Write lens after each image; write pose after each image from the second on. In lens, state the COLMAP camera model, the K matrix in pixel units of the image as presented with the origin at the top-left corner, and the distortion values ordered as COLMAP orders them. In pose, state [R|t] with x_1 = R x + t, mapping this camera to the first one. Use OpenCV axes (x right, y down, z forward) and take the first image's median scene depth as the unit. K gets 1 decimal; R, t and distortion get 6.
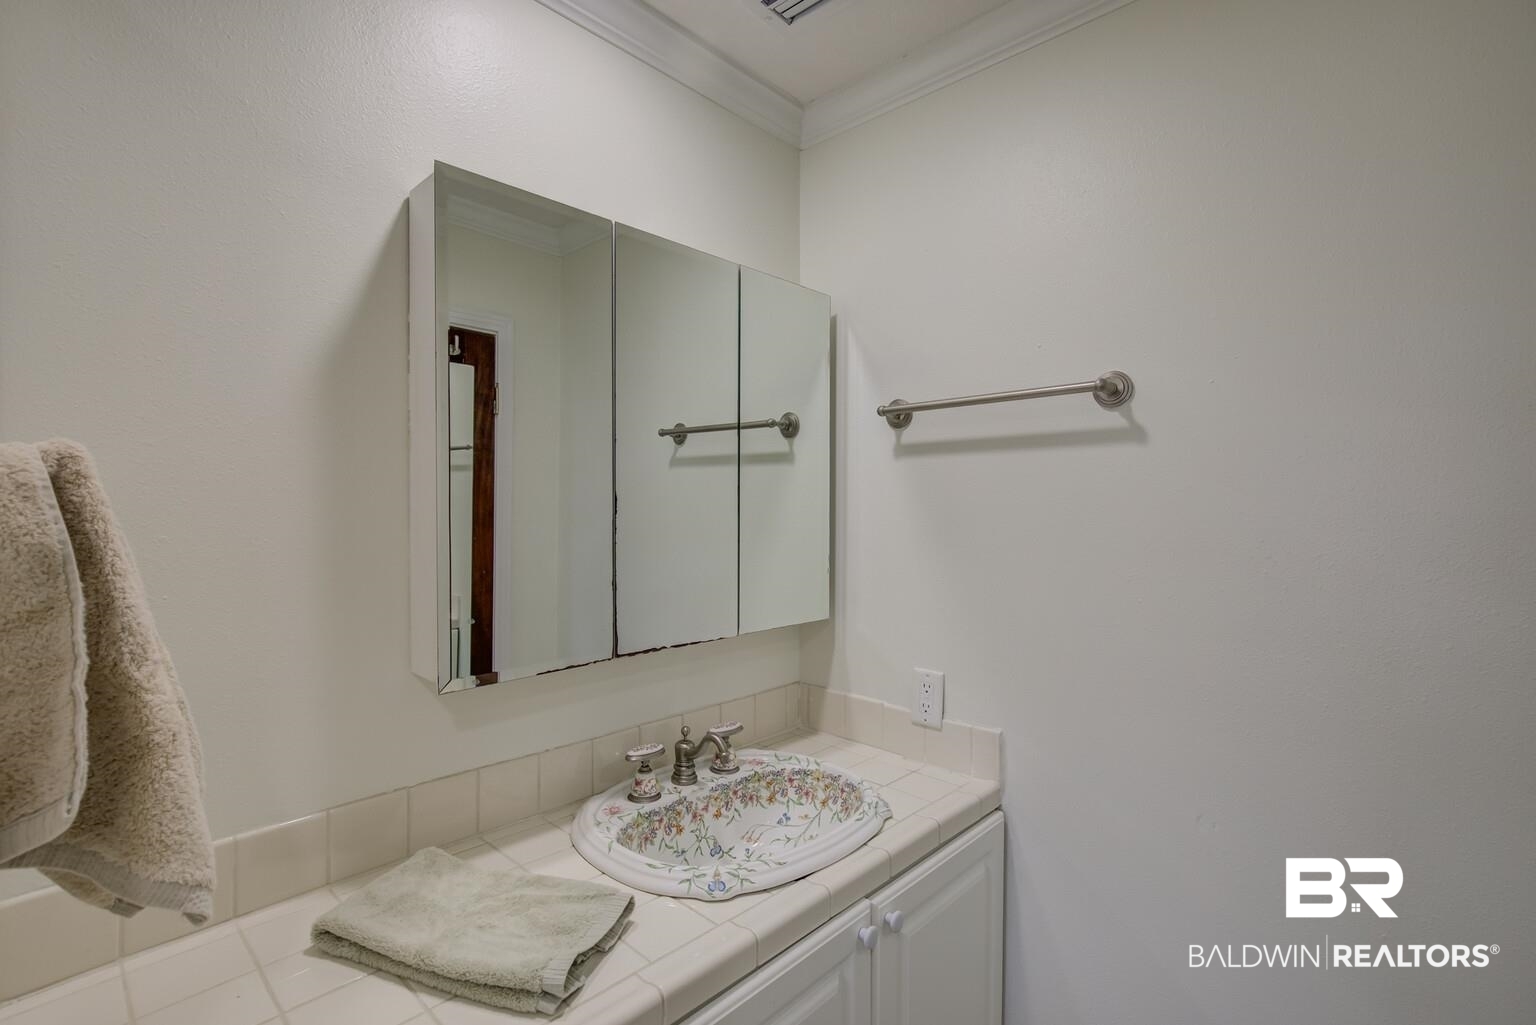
lens RADIAL K [[696.6, 0, 764.9], [0, 696.6, 509.2], [0, 0, 1]] dist [0.001875, 0.003938]
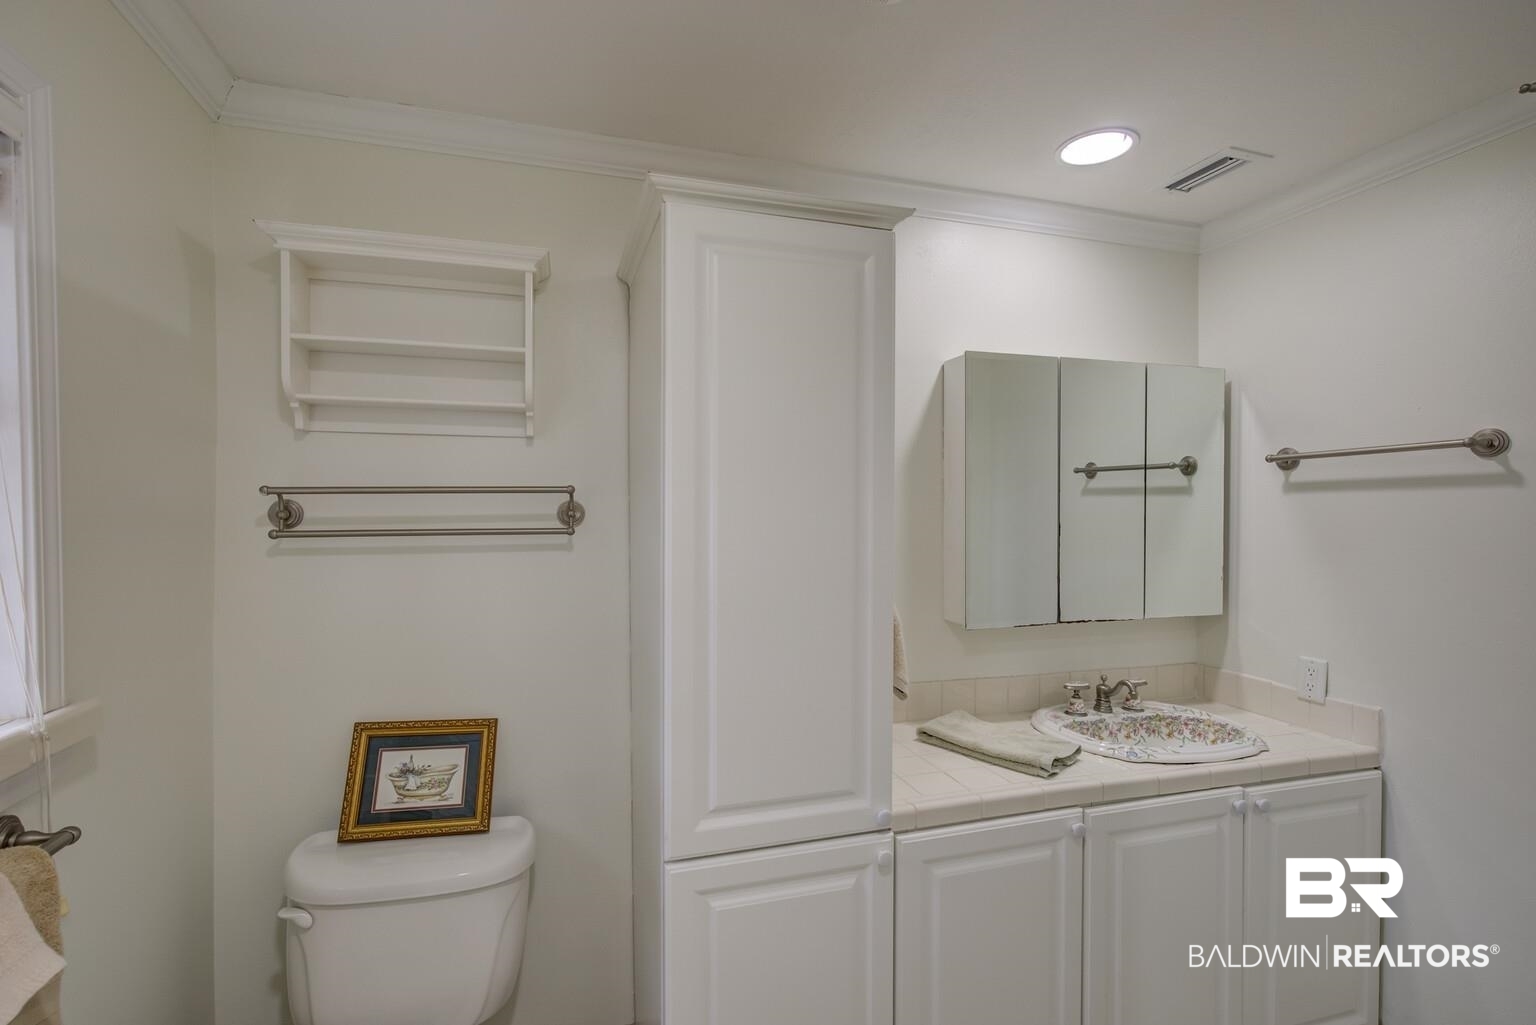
lens RADIAL K [[696.6, 0, 752.8], [0, 696.6, 519.7], [0, 0, 1]] dist [0.001875, 0.003938]
pose [[0.859016, 0.004802, -0.511926, 0.004741], [-0.001870, 0.999979, 0.006243, -0.034476], [0.511945, -0.004406, 0.859007, -0.689799]]
